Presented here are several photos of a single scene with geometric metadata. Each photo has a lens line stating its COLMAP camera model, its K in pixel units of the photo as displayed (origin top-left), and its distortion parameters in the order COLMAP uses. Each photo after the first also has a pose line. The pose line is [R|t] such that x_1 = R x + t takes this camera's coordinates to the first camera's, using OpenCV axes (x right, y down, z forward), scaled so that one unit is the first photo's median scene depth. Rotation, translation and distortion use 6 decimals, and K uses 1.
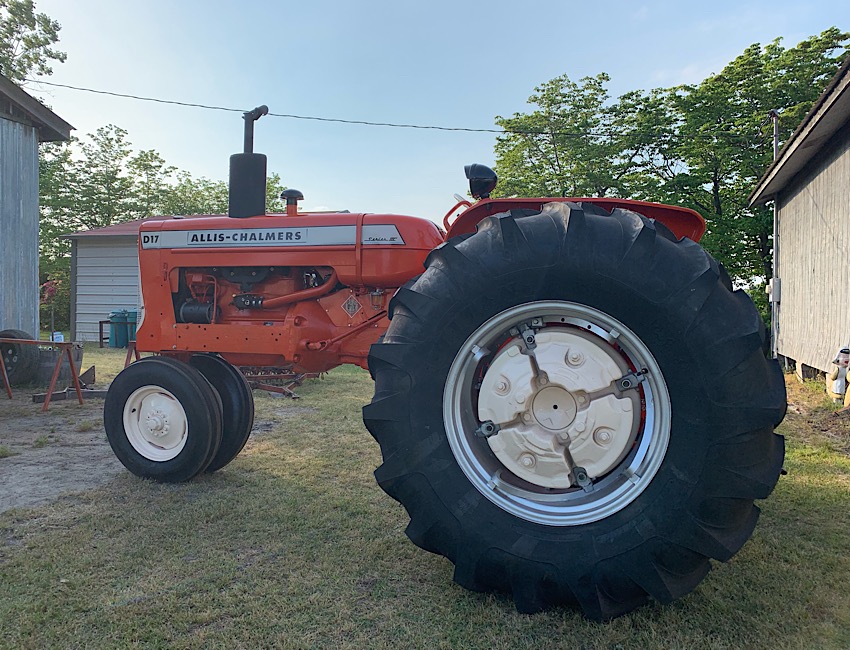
lens RADIAL K [[673.7, 0, 425.0], [0, 673.7, 325.0], [0, 0, 1]] dist [0.004751, 0.002137]
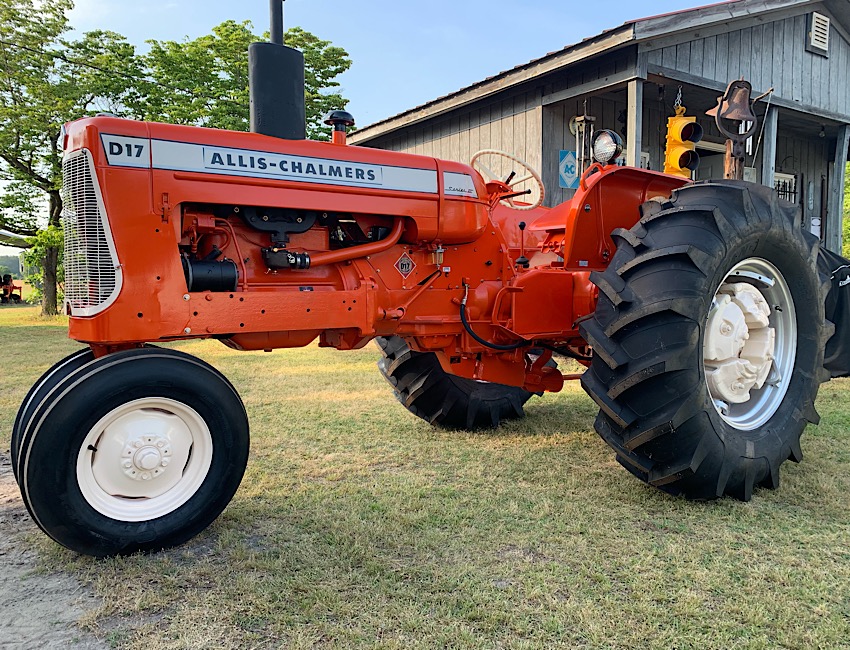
lens RADIAL K [[673.7, 0, 425.0], [0, 673.7, 325.0], [0, 0, 1]] dist [0.004751, 0.002137]
pose [[0.584176, -0.071143, 0.808503, -0.755578], [0.029918, 0.997361, 0.066145, -0.007637], [-0.811075, -0.014451, 0.584763, 0.460699]]
